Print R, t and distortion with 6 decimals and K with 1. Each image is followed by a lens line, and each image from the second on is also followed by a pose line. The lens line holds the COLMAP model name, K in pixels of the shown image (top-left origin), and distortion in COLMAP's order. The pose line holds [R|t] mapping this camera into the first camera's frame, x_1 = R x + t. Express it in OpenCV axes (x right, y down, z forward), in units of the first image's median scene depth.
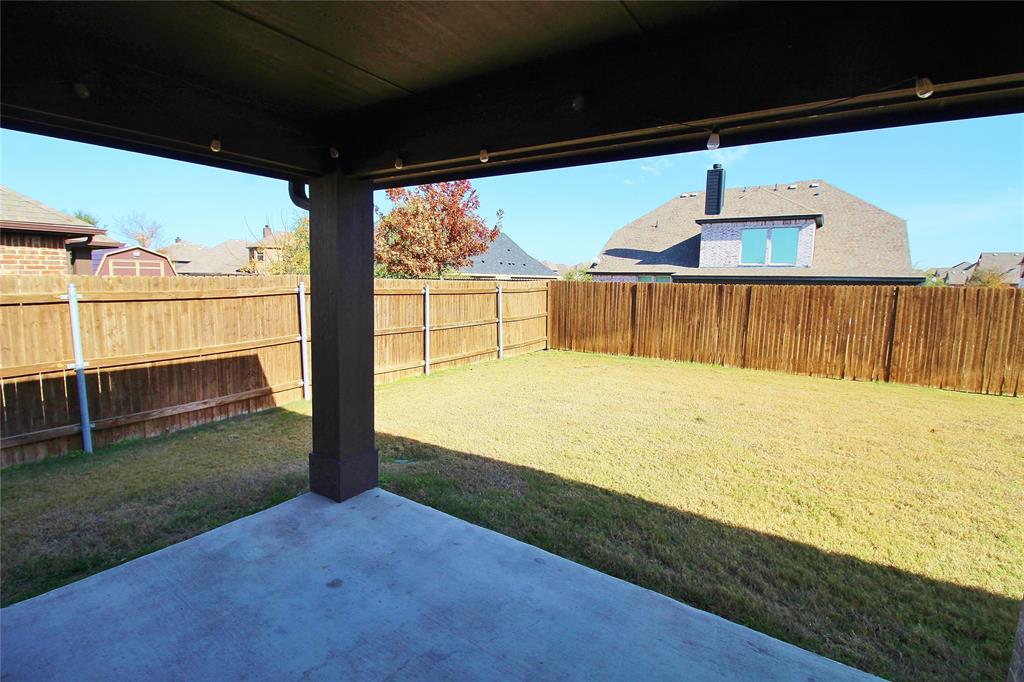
lens RADIAL K [[474.2, 0, 513.4], [0, 474.2, 325.9], [0, 0, 1]] dist [-0.000613, -0.012468]
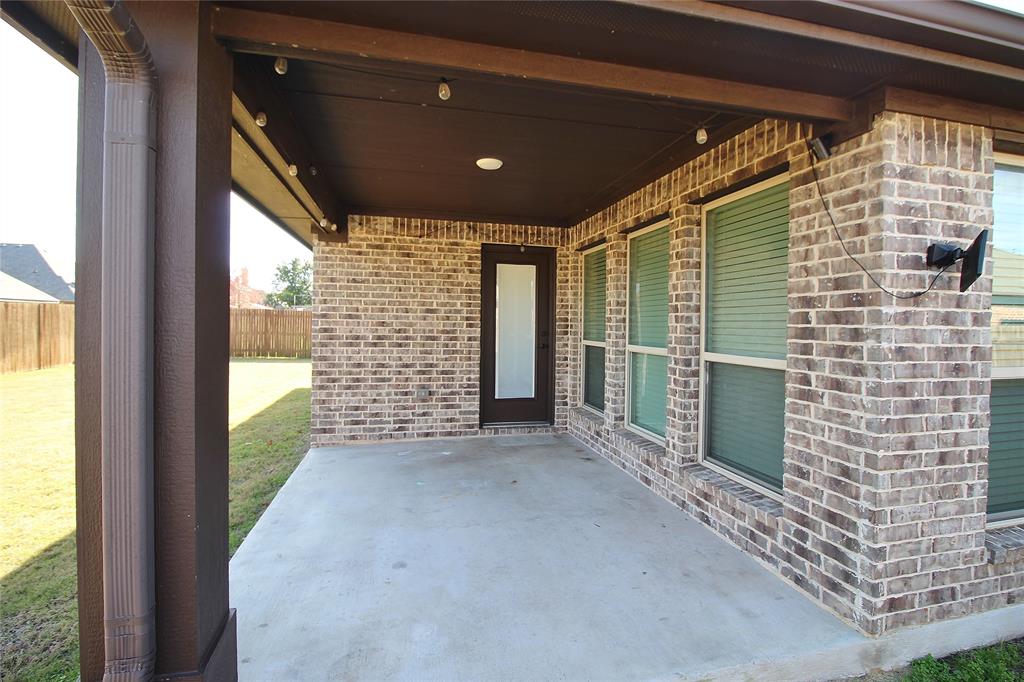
lens RADIAL K [[474.2, 0, 513.4], [0, 474.2, 325.9], [0, 0, 1]] dist [-0.000613, -0.012468]
pose [[-0.726633, -0.039054, 0.685915, -1.075908], [0.040107, 0.994269, 0.099099, -0.069697], [-0.685854, 0.099518, -0.720902, 1.303287]]
